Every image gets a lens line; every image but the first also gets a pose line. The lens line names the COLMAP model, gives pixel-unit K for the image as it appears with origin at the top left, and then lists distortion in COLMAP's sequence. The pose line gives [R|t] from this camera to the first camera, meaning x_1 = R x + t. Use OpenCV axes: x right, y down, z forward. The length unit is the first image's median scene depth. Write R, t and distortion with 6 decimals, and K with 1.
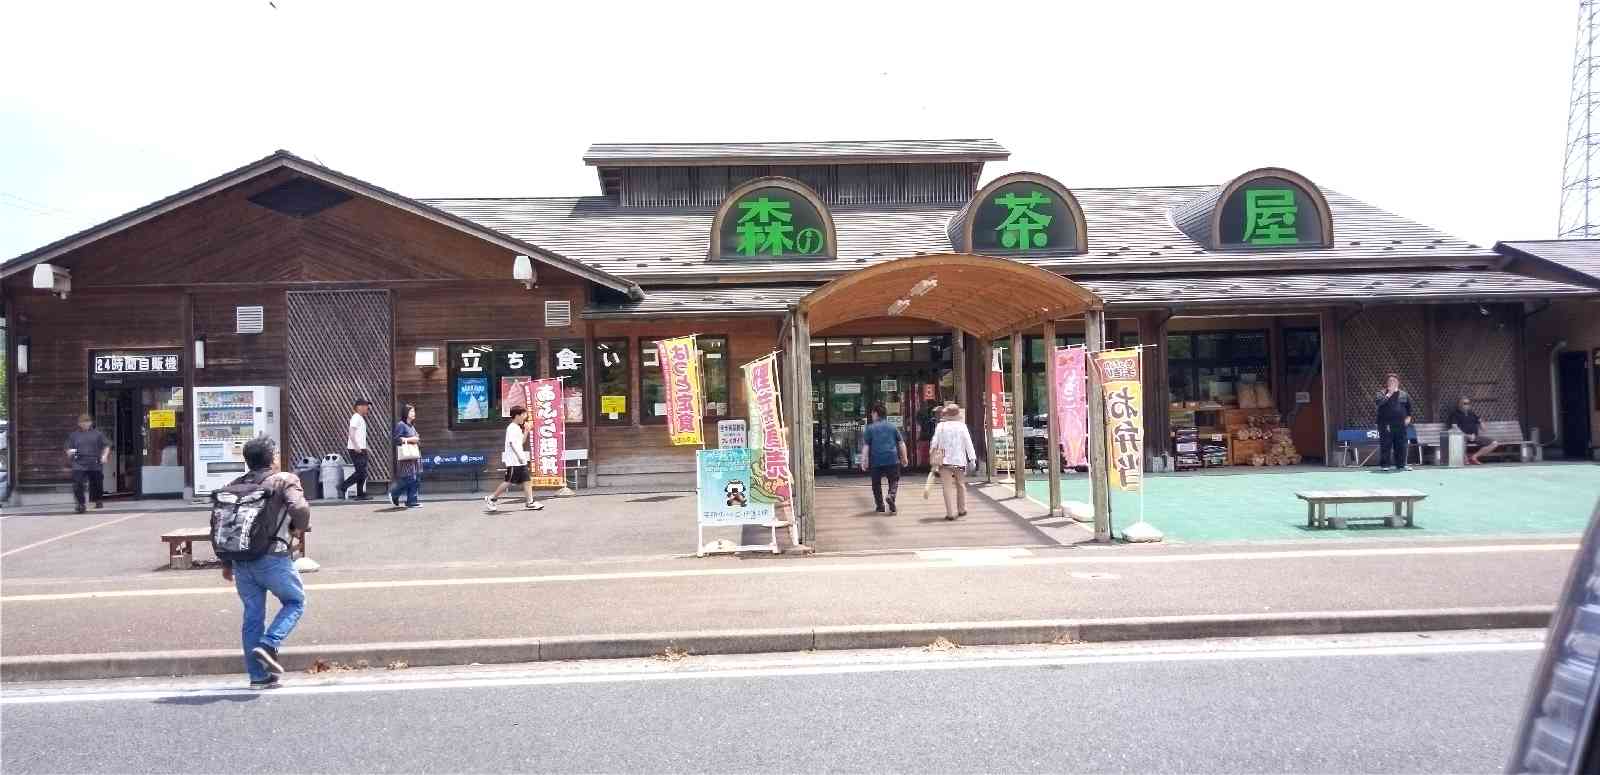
lens RADIAL K [[1152.4, 0, 800.0], [0, 1152.4, 387.5], [0, 0, 1]] dist [0.048032, -0.067431]
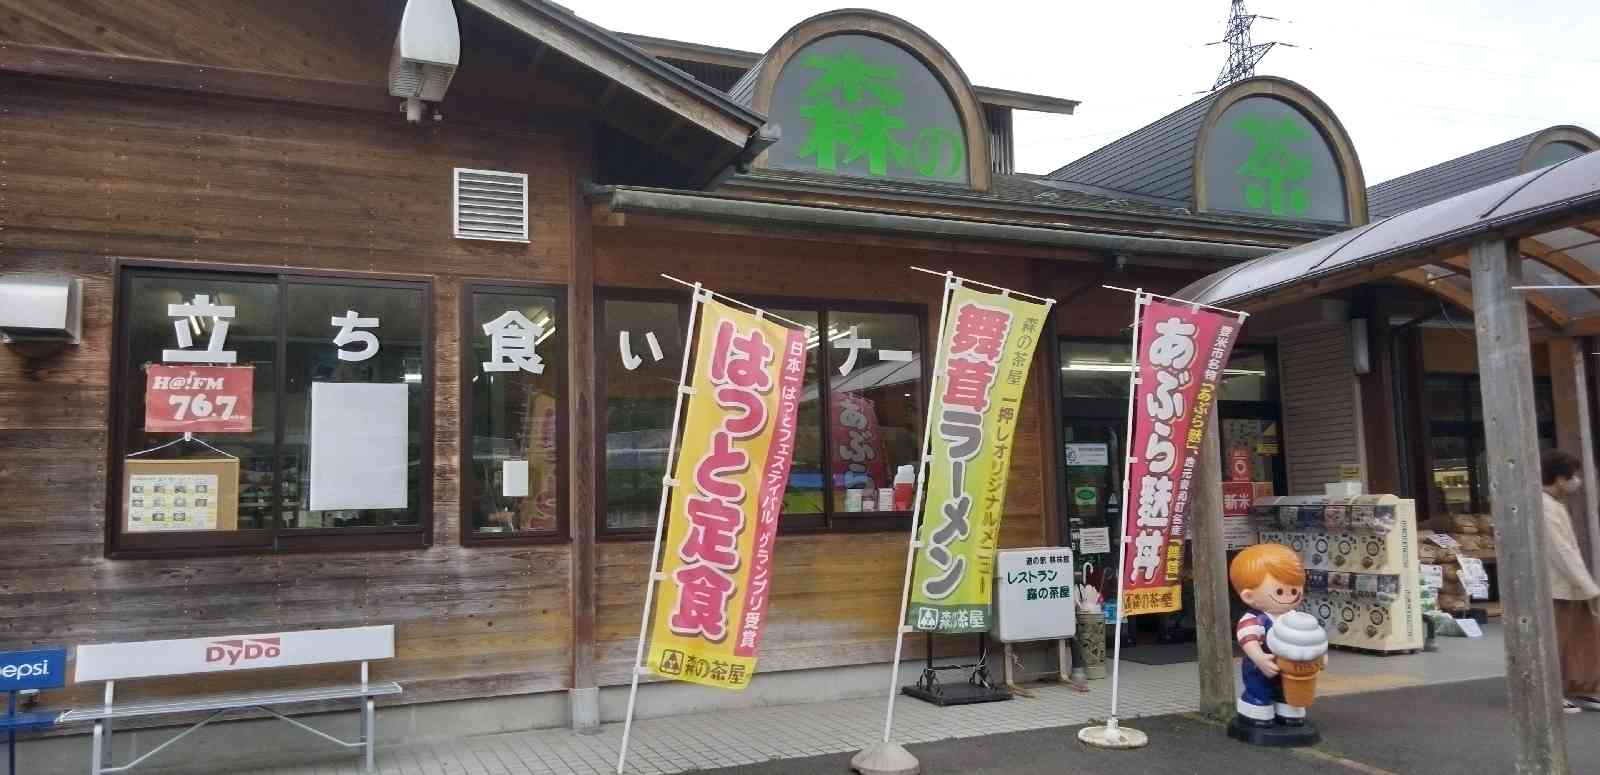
lens RADIAL K [[1152.4, 0, 800.0], [0, 1152.4, 387.5], [0, 0, 1]] dist [0.048032, -0.067431]
pose [[0.939060, 0.036636, 0.341795, -0.238975], [-0.003887, 0.995373, -0.096012, 0.021084], [-0.343731, 0.088833, 0.934857, 0.655686]]
